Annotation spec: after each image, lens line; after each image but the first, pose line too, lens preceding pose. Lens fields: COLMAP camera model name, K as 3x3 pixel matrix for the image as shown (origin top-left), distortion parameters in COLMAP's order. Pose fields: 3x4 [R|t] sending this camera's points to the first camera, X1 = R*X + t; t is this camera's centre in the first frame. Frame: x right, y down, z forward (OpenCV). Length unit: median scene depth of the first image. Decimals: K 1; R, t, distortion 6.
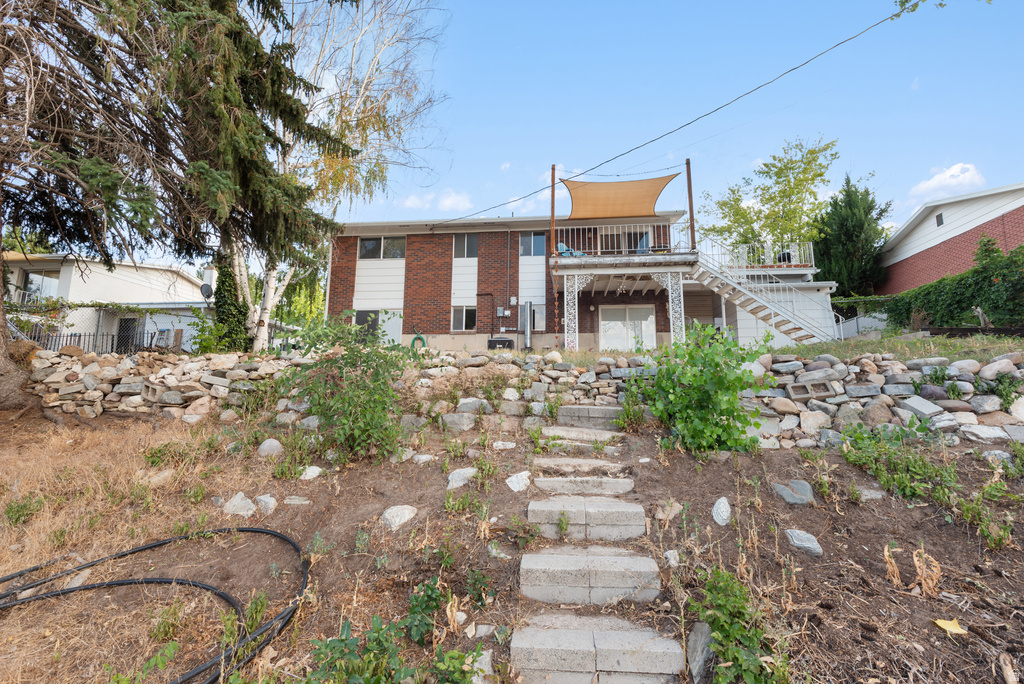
lens RADIAL K [[459.3, 0, 514.9], [0, 459.3, 335.9], [0, 0, 1]] dist [0.038643, -0.021138]
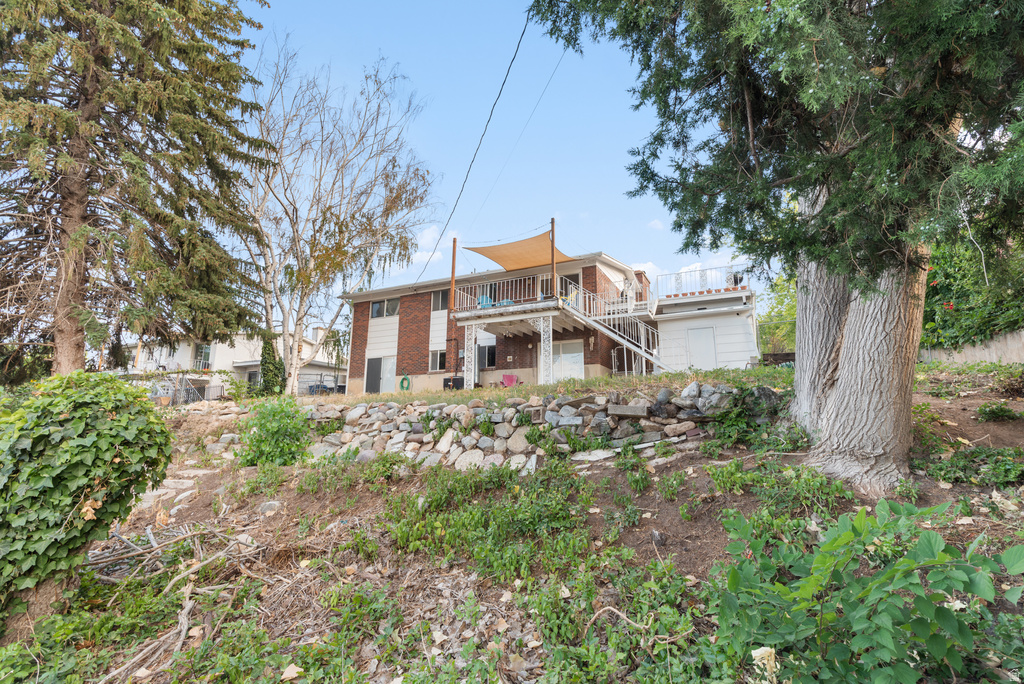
lens RADIAL K [[459.3, 0, 514.9], [0, 459.3, 335.9], [0, 0, 1]] dist [0.038643, -0.021138]
pose [[0.937339, -0.071693, -0.340963, 0.501246], [0.055025, 0.996780, -0.058319, -0.020909], [0.344046, 0.035903, 0.938266, -0.076118]]
